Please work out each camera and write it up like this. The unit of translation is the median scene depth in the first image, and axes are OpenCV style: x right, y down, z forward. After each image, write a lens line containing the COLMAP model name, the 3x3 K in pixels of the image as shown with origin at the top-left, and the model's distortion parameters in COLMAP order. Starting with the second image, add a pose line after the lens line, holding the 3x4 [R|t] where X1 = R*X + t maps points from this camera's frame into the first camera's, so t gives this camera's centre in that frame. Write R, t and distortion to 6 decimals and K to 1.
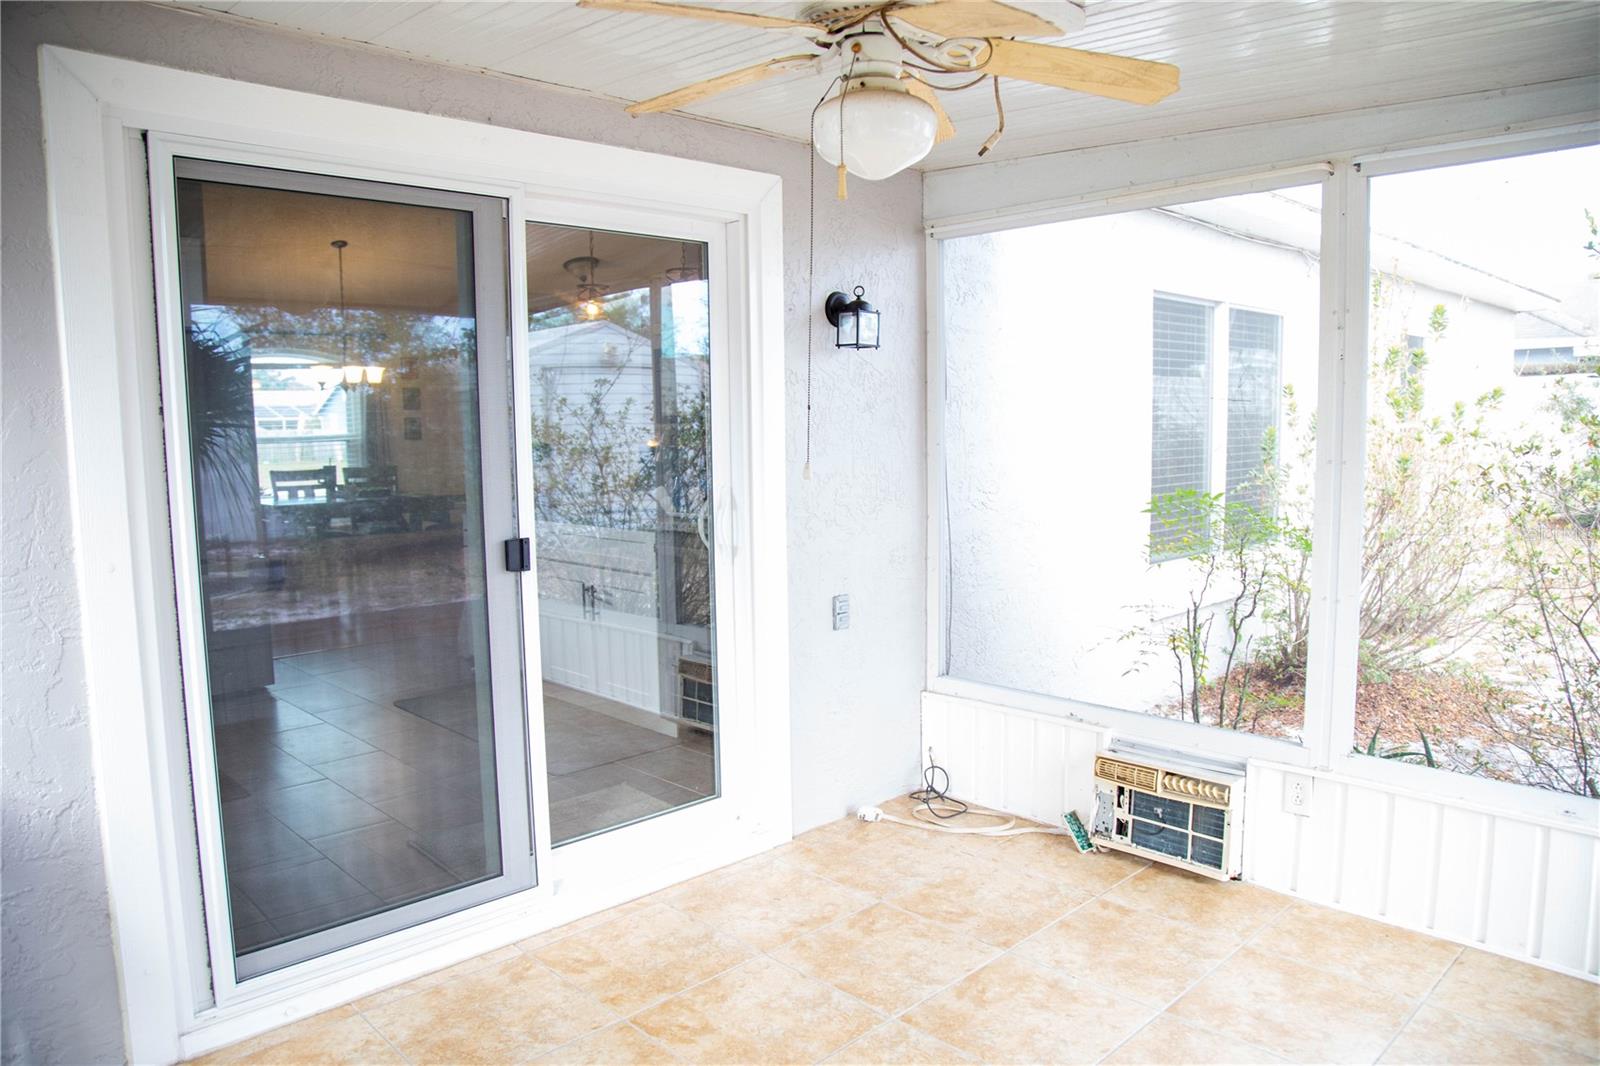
lens RADIAL K [[1086.4, 0, 798.5], [0, 1086.4, 534.9], [0, 0, 1]] dist [-0.138889, 0.070997]
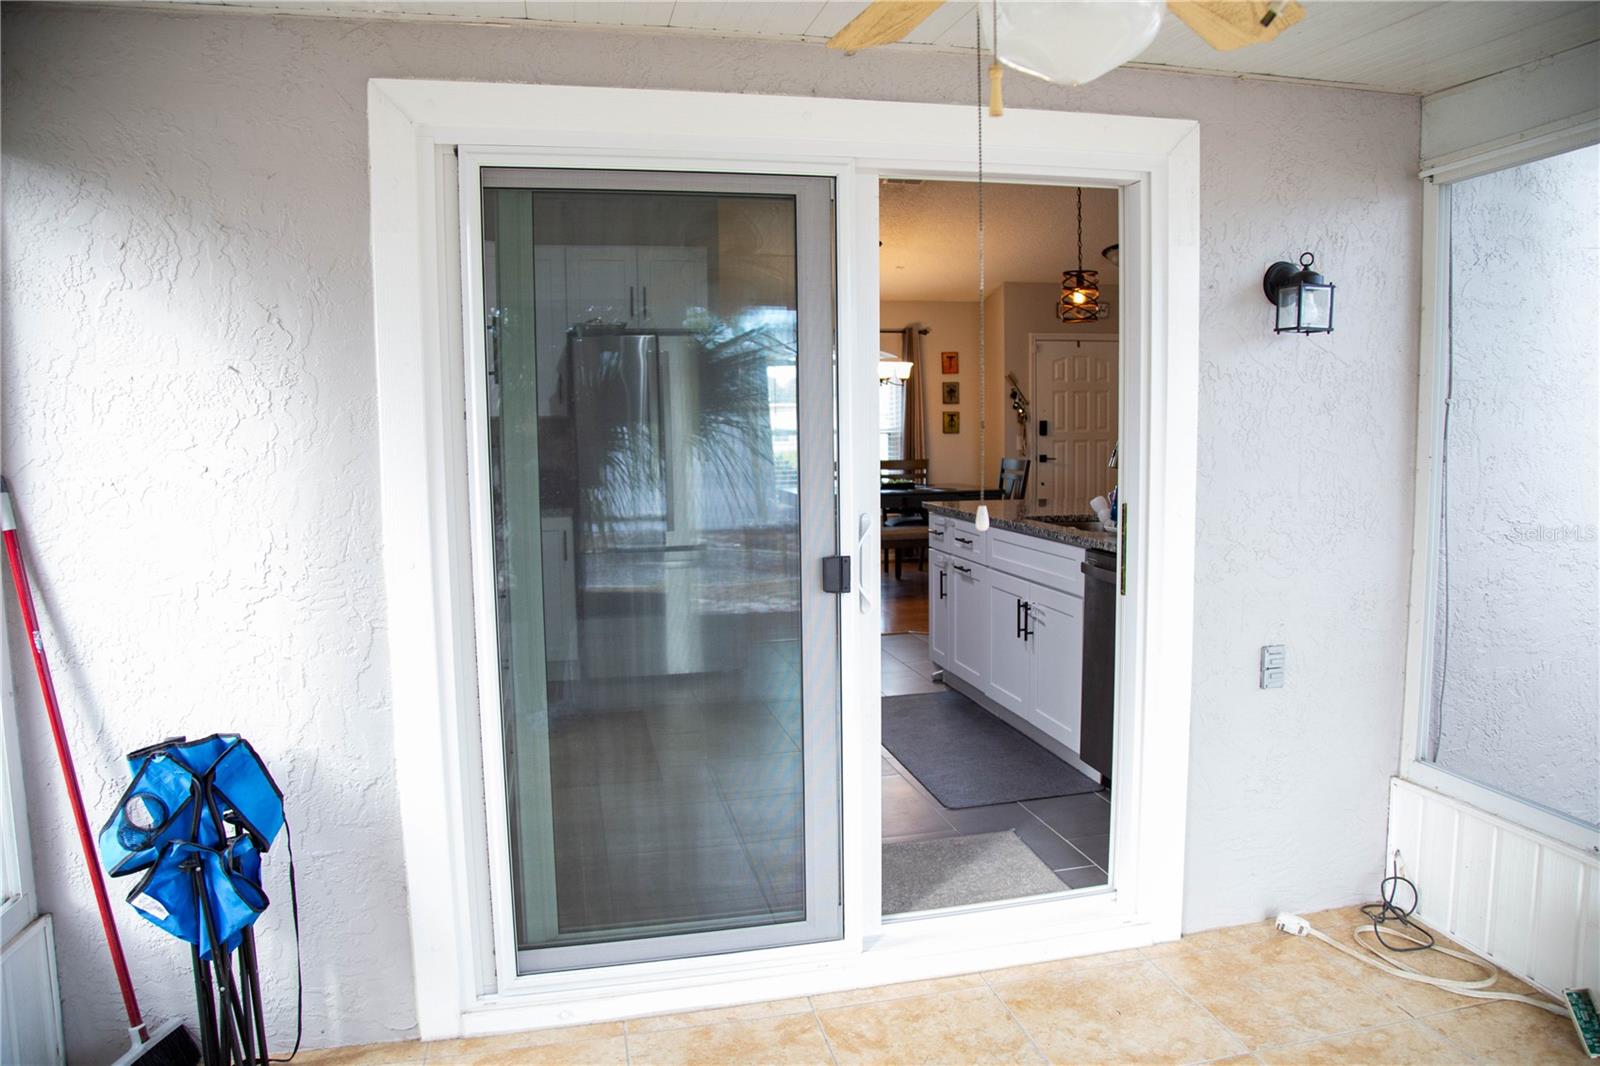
lens RADIAL K [[1070.9, 0, 828.1], [0, 1070.9, 531.0], [0, 0, 1]] dist [-0.128025, 0.062115]
pose [[0.859466, 0.052534, -0.508486, 0.150416], [-0.049499, 0.998584, 0.019504, -0.027948], [0.508790, 0.008406, 0.860850, 0.183111]]
